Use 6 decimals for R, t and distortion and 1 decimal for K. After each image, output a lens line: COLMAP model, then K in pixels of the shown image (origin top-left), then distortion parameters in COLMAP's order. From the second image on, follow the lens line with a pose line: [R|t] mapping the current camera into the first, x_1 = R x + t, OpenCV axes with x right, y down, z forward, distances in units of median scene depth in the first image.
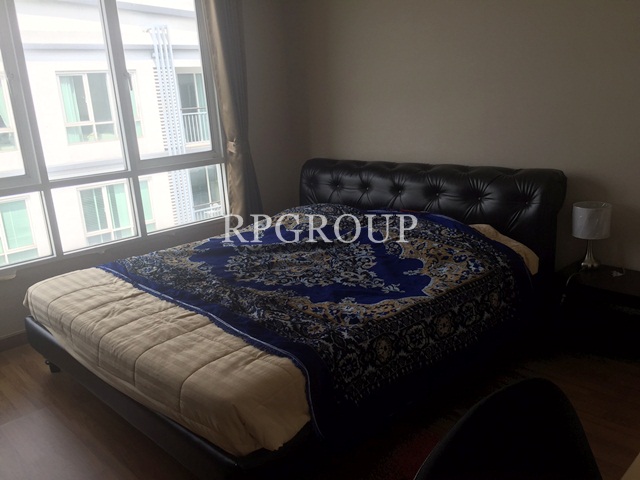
lens RADIAL K [[538.6, 0, 319.0], [0, 538.6, 240.6], [0, 0, 1]] dist [0.031355, 0.000514]
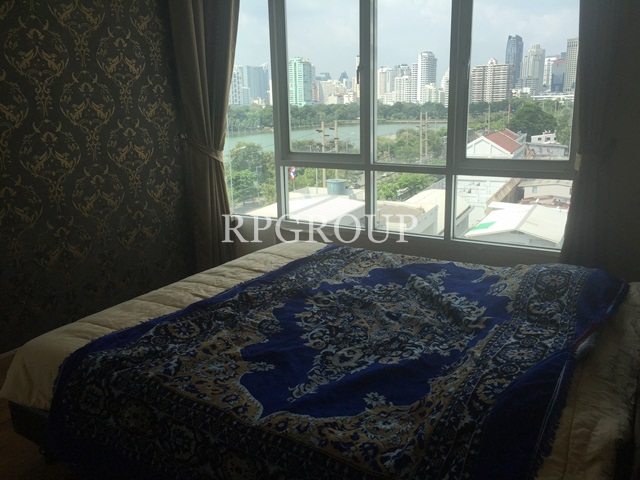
lens RADIAL K [[538.6, 0, 322.0], [0, 538.6, 239.5], [0, 0, 1]] dist [0.031355, 0.000514]
pose [[0.273735, 0.290909, -0.916756, 0.651562], [-0.252511, 0.941463, 0.223352, -0.226627], [0.928067, 0.170352, 0.331169, 0.709530]]
